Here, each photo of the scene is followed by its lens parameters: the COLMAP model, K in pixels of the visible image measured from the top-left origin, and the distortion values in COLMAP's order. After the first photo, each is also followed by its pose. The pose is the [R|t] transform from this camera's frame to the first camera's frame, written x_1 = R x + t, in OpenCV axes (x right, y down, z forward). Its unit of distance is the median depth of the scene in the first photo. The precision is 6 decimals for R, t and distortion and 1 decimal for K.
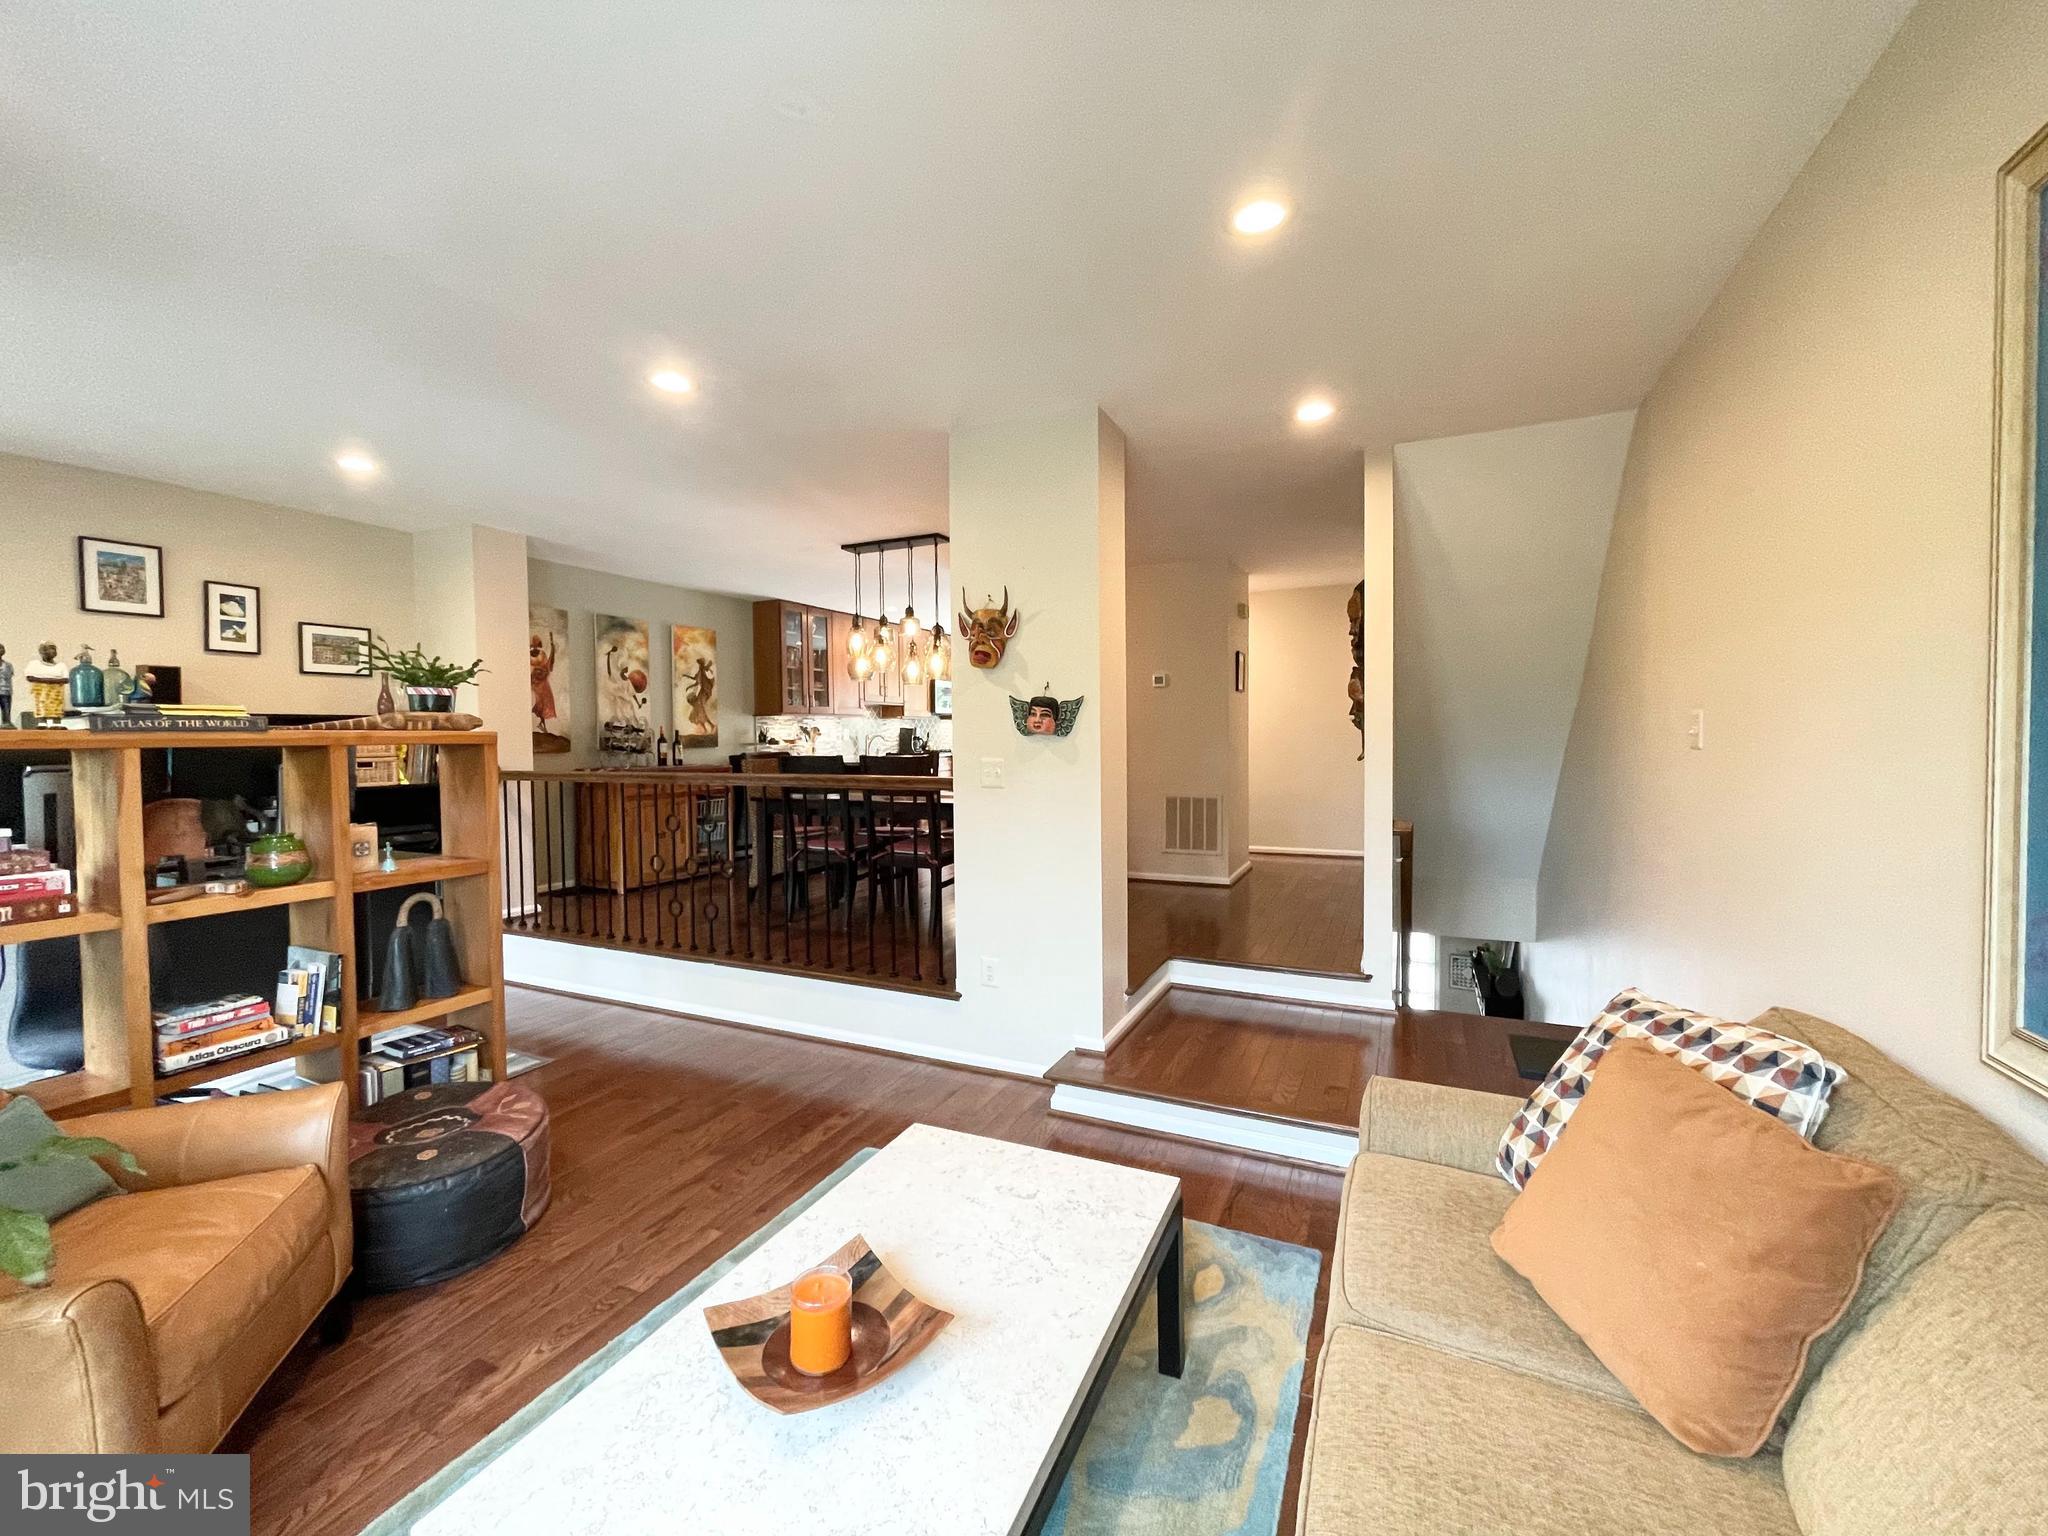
lens RADIAL K [[828.7, 0, 1034.1], [0, 828.7, 763.0], [0, 0, 1]] dist [-0.004259, -0.000143]
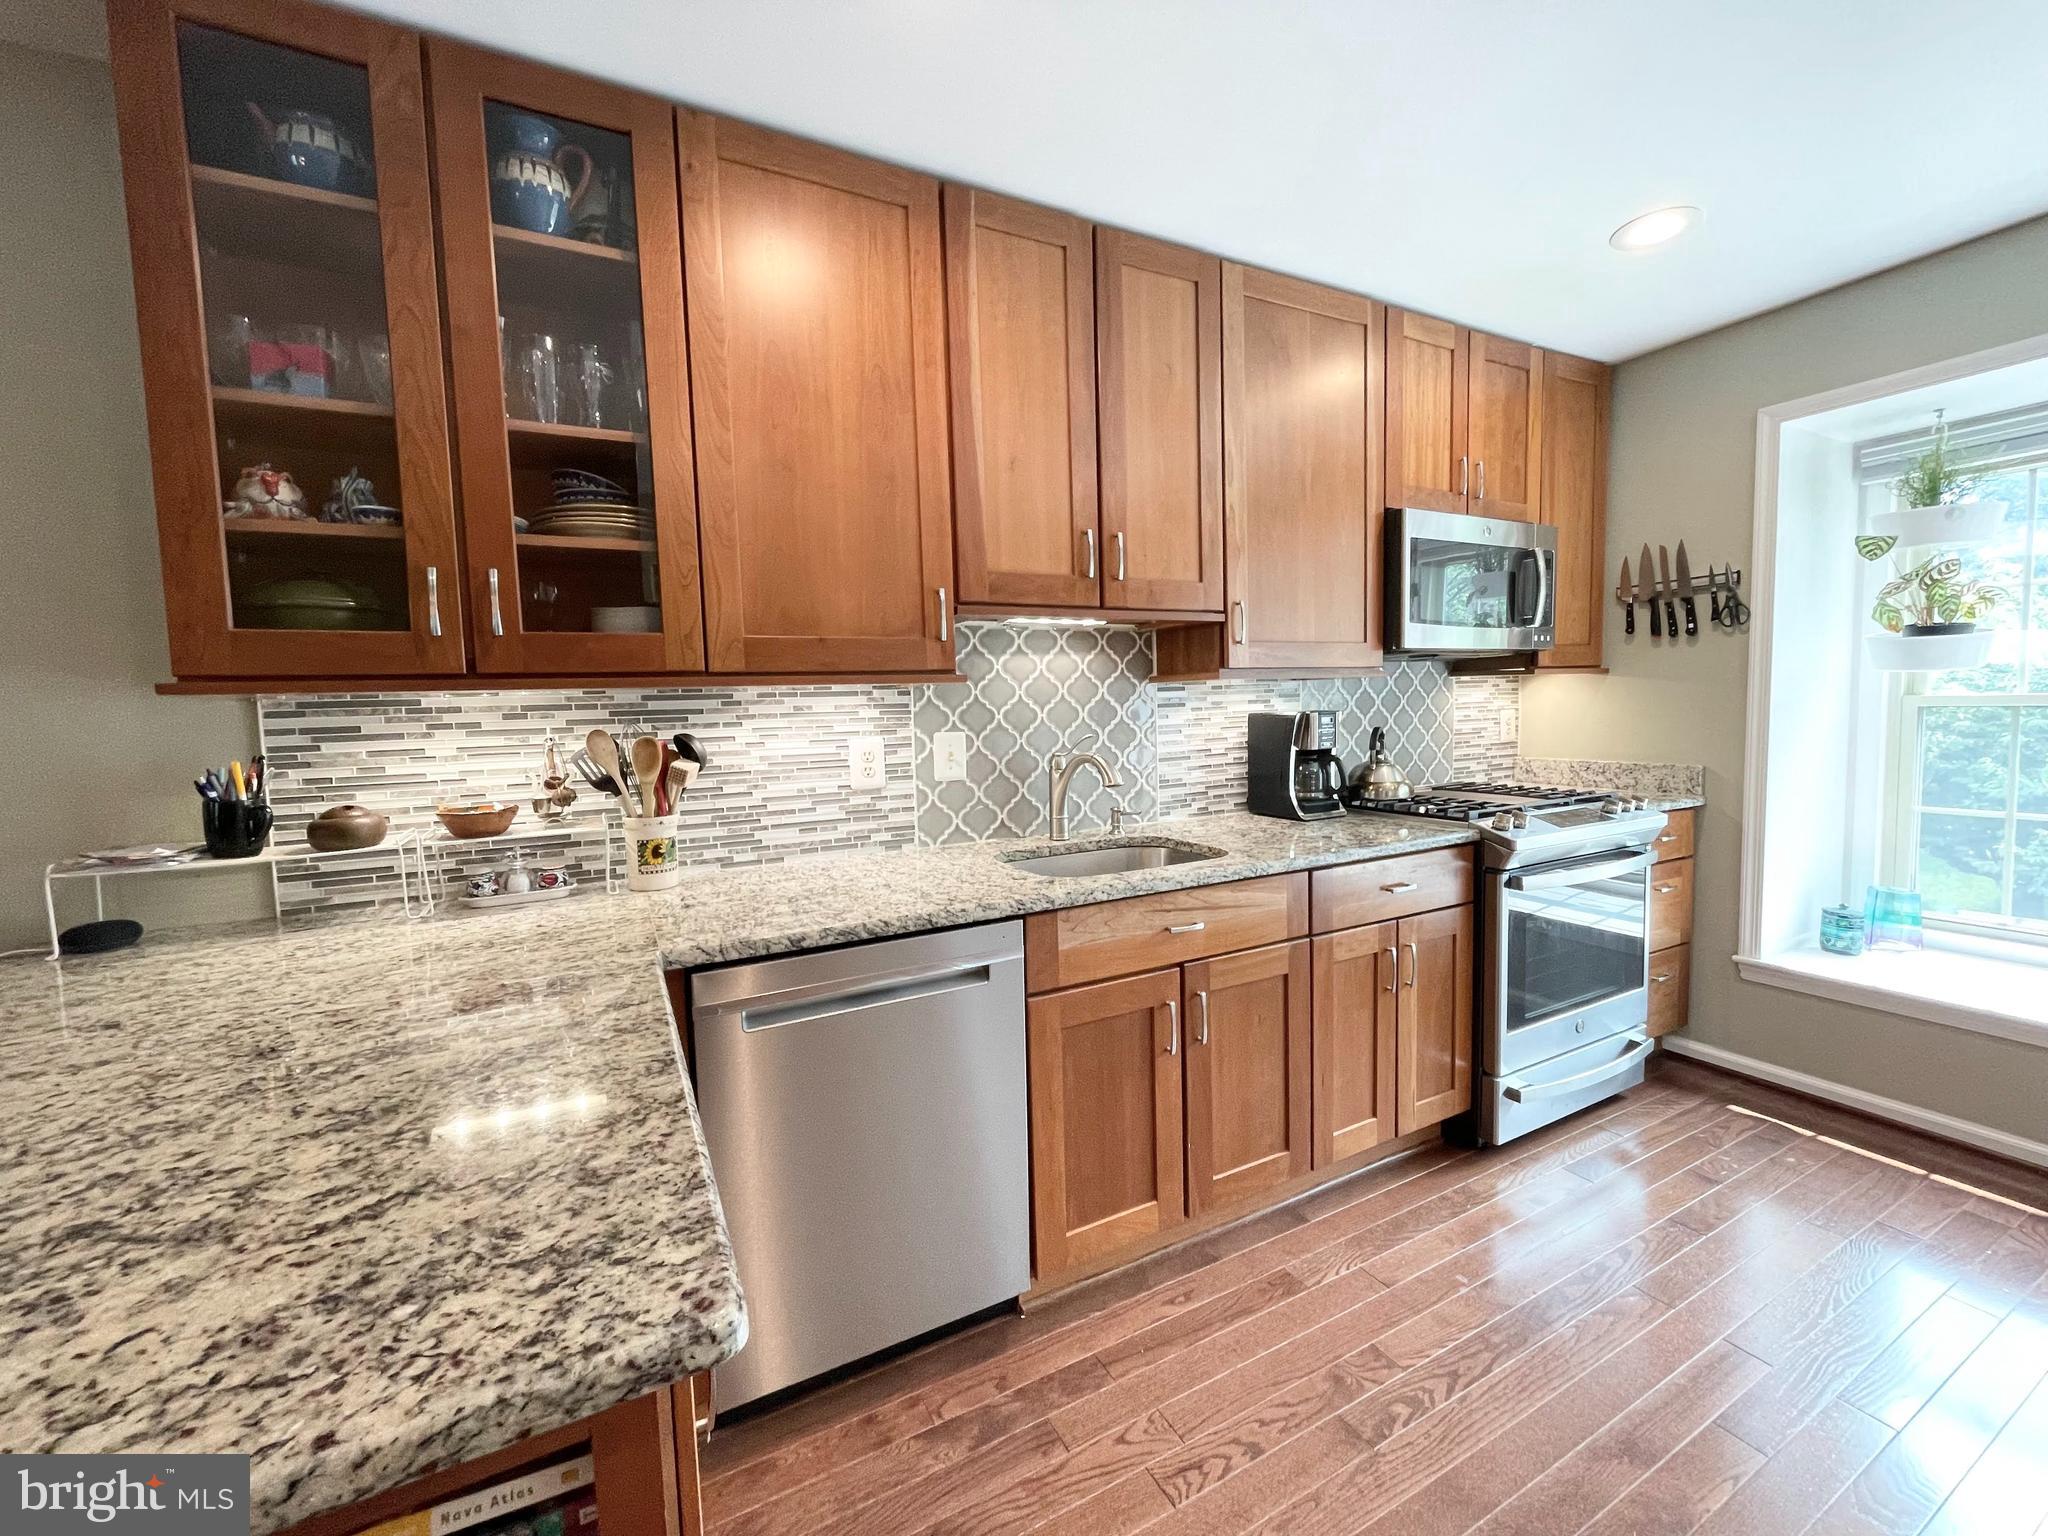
lens RADIAL K [[828.7, 0, 1023.8], [0, 828.7, 762.5], [0, 0, 1]] dist [-0.004259, -0.000143]
pose [[0.786291, 0.026958, -0.617268, -0.156807], [0.001299, 0.998973, 0.045283, -0.107659], [0.617855, -0.036407, 0.785449, 2.055882]]
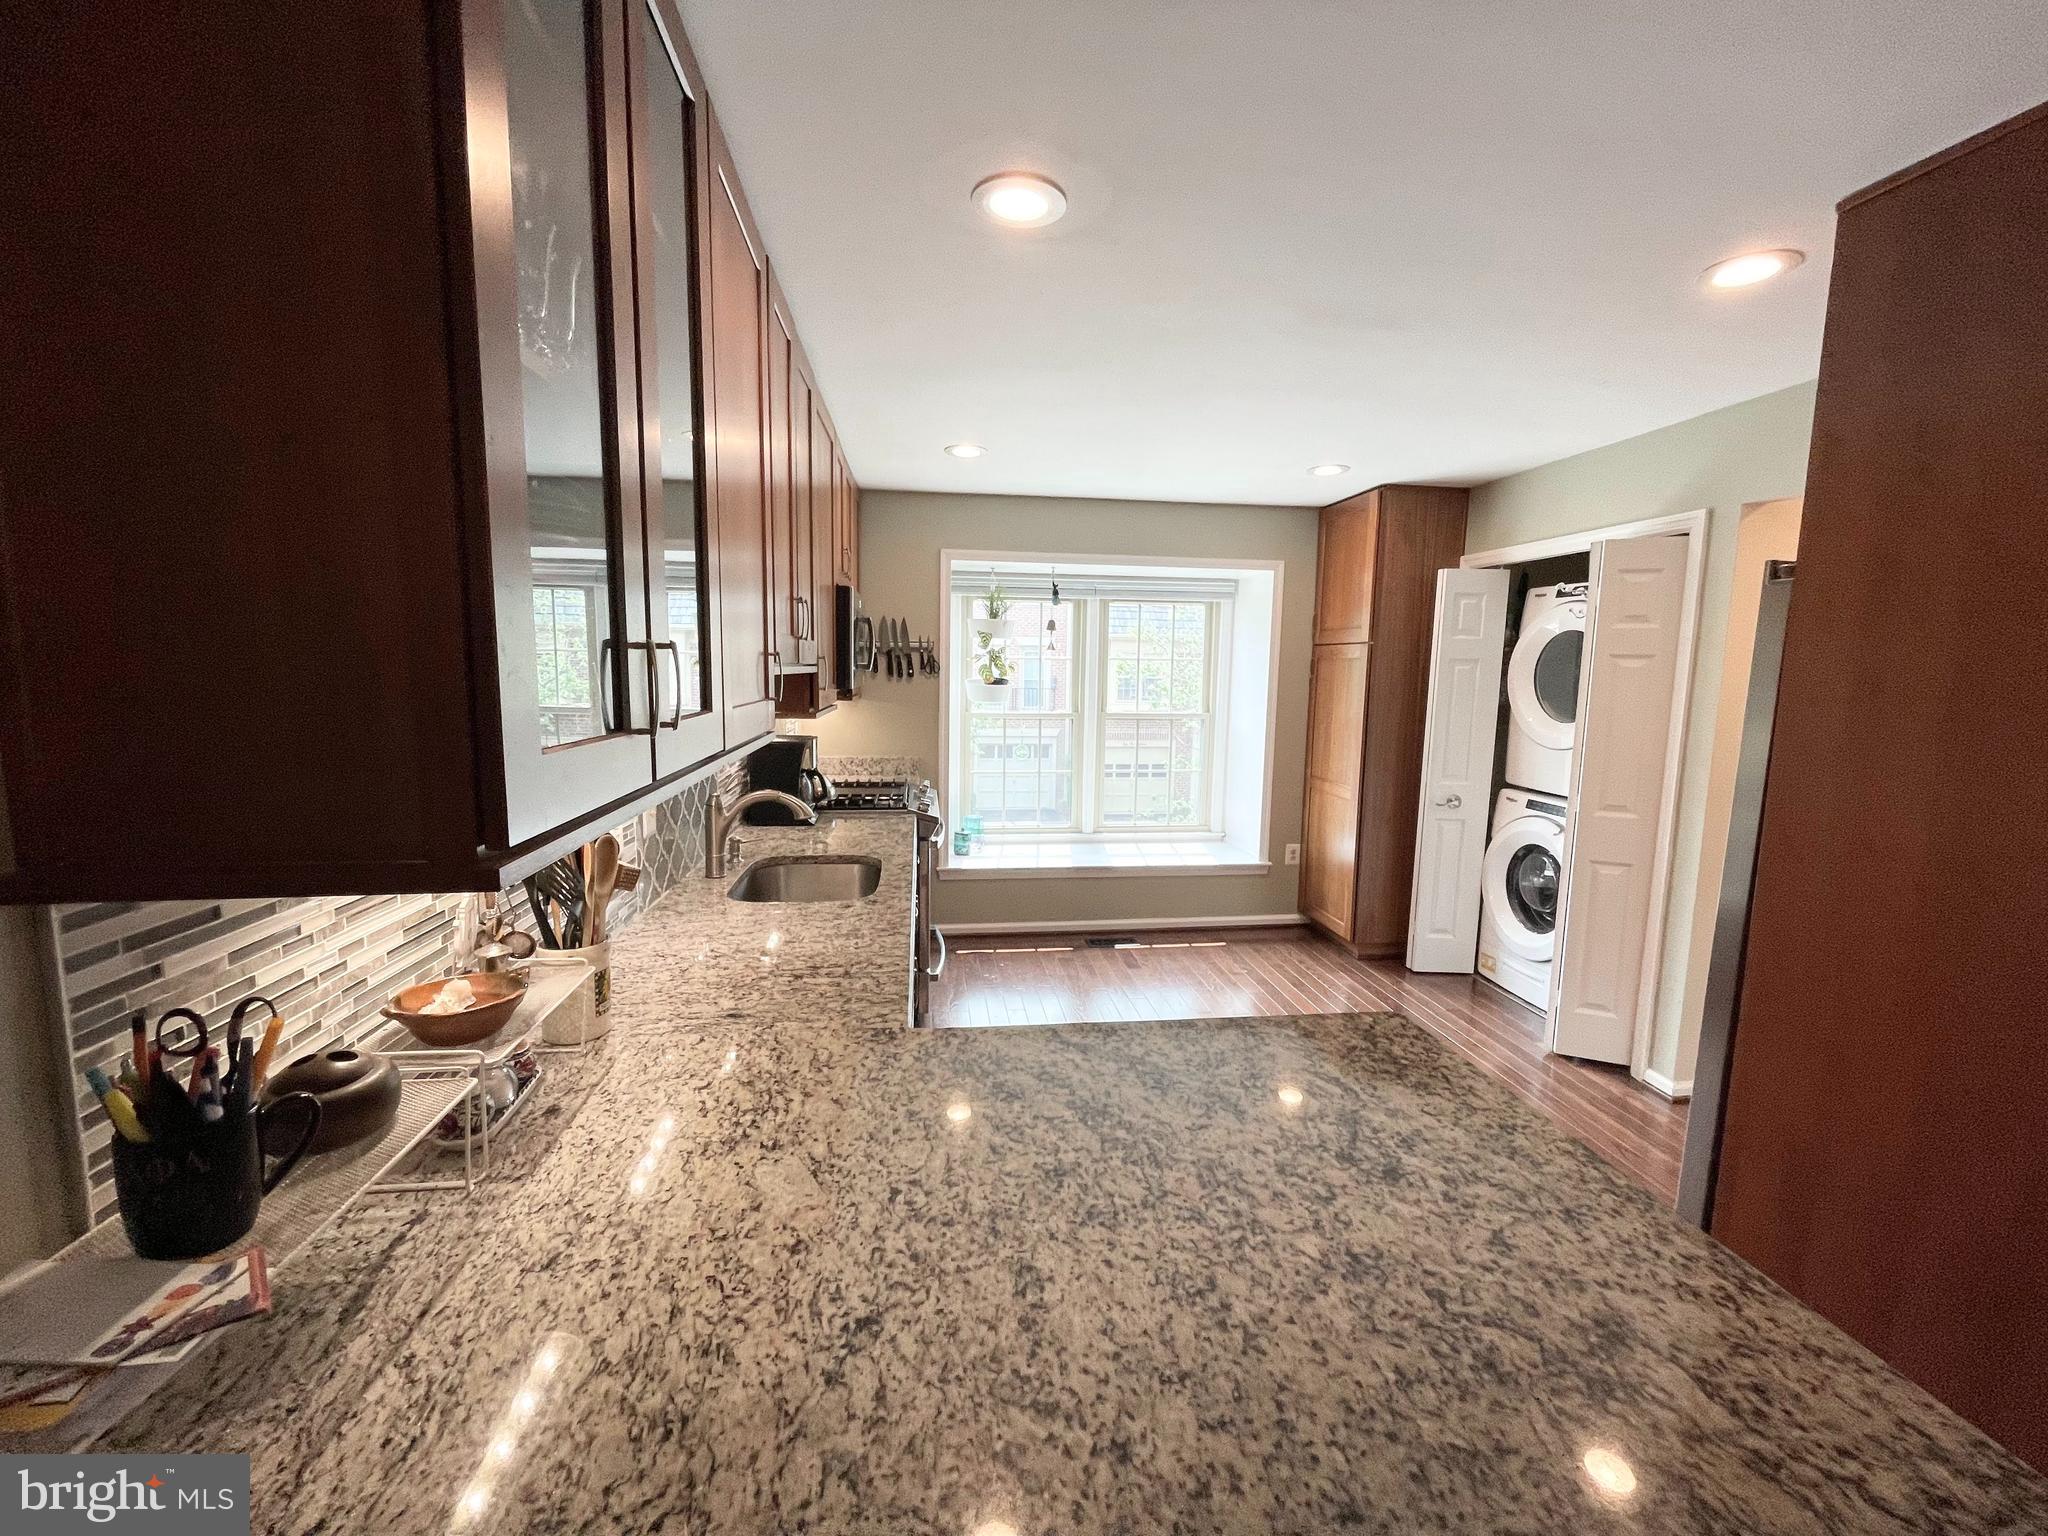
lens RADIAL K [[828.7, 0, 1030.8], [0, 828.7, 765.5], [0, 0, 1]] dist [-0.004259, -0.000143]
pose [[0.847211, -0.041717, 0.529616, -0.644083], [-0.004113, 0.996367, 0.085063, -0.163220], [-0.531240, -0.074244, 0.843962, 1.892994]]
